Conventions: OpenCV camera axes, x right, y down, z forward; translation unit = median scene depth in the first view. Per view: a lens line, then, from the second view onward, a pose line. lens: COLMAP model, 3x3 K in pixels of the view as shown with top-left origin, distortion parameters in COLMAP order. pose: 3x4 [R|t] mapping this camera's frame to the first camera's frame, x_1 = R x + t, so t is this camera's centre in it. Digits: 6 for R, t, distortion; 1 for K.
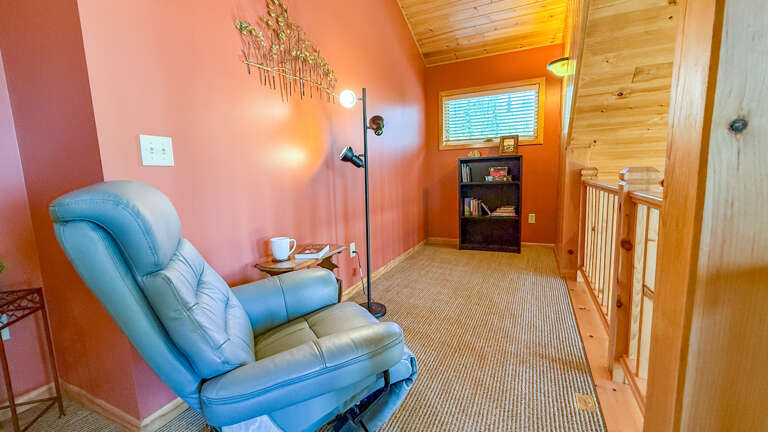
lens RADIAL K [[305.1, 0, 383.0], [0, 305.1, 216.2], [0, 0, 1]] dist [0.000330, -0.000263]
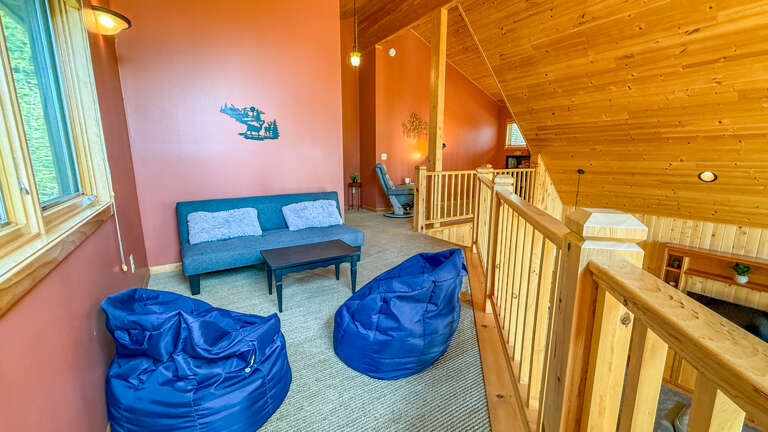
lens RADIAL K [[313.5, 0, 384.0], [0, 313.5, 216.0], [0, 0, 1]] dist [-0.000894, -0.000170]
pose [[0.851856, 0.128081, -0.507875, 1.512137], [-0.100734, 0.991602, 0.081111, 0.254922], [0.513999, -0.017935, 0.857603, -2.597754]]
